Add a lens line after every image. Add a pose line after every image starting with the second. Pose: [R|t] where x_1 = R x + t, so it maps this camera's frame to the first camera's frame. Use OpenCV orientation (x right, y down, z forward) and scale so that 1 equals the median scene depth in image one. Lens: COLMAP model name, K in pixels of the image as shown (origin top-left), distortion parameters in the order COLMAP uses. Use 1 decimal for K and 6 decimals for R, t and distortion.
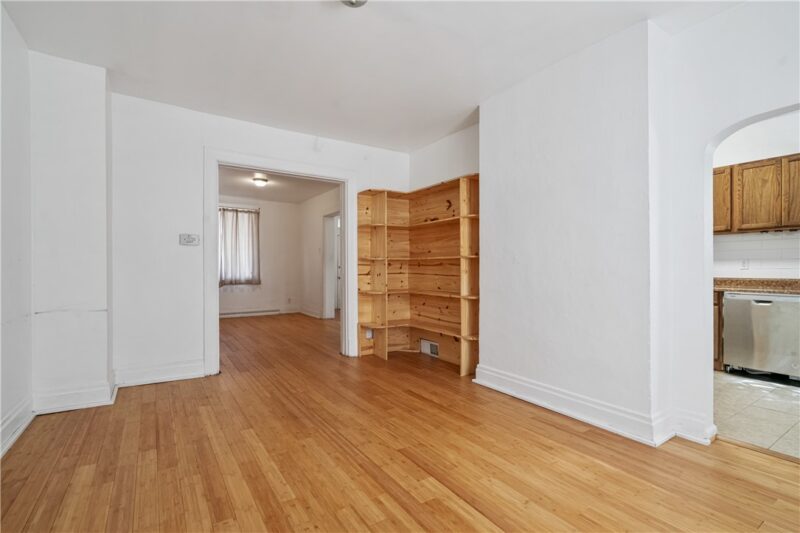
lens RADIAL K [[362.4, 0, 396.7], [0, 362.4, 267.6], [0, 0, 1]] dist [-0.006546, -0.000362]
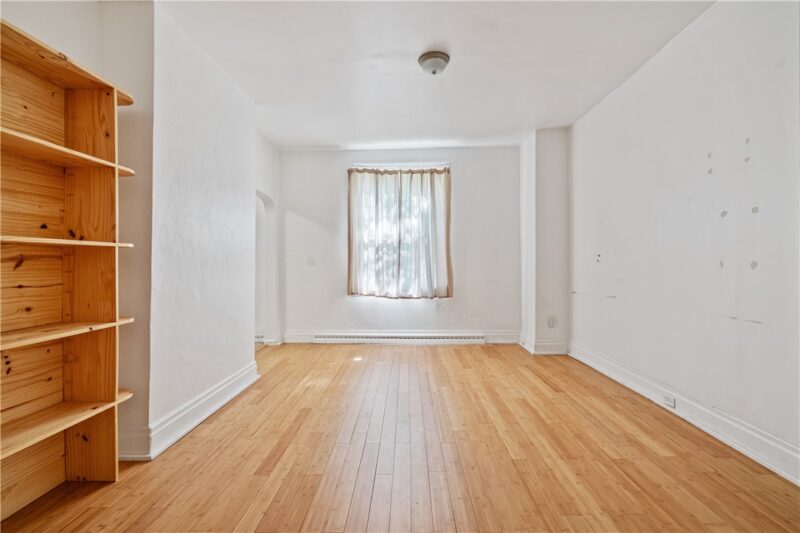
lens RADIAL K [[375.9, 0, 406.3], [0, 375.9, 266.0], [0, 0, 1]] dist [0.001527, 0.000052]
pose [[-0.827232, 0.001481, 0.561859, -0.759481], [0.008004, 0.999926, 0.009149, 0.000161], [-0.561804, 0.012065, -0.827183, 2.049267]]
